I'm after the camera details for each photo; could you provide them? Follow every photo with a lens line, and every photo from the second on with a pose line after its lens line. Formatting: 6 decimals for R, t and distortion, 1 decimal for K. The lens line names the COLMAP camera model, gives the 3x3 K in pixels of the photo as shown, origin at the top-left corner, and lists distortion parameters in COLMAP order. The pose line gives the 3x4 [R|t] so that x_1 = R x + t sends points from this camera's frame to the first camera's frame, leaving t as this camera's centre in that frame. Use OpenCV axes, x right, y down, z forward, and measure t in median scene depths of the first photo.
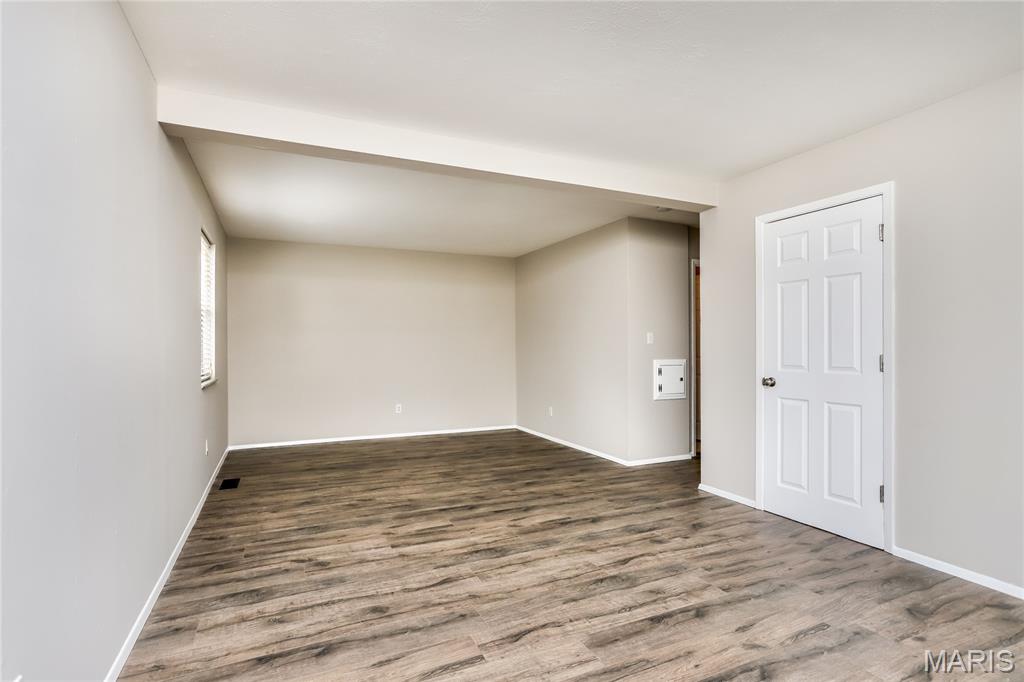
lens RADIAL K [[503.6, 0, 502.4], [0, 503.6, 344.0], [0, 0, 1]] dist [-0.045104, 0.018258]
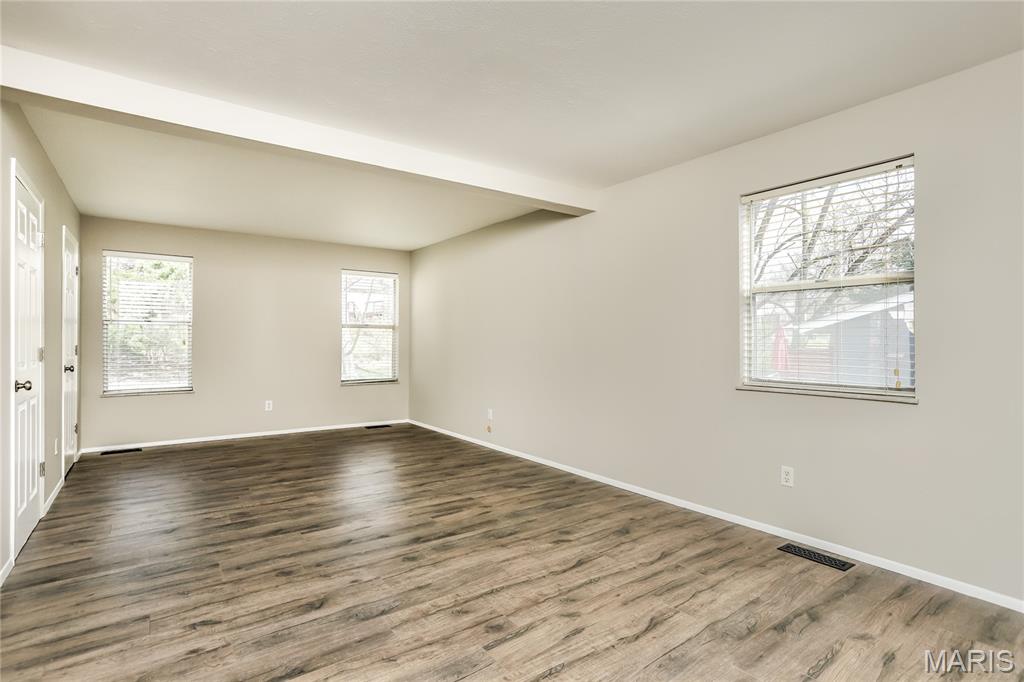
lens RADIAL K [[503.6, 0, 510.4], [0, 503.6, 343.0], [0, 0, 1]] dist [-0.045104, 0.018258]
pose [[-0.978057, -0.001936, -0.208328, -0.043311], [-0.000618, 0.999979, -0.006392, 0.015916], [0.208336, -0.006123, -0.978038, 1.994223]]
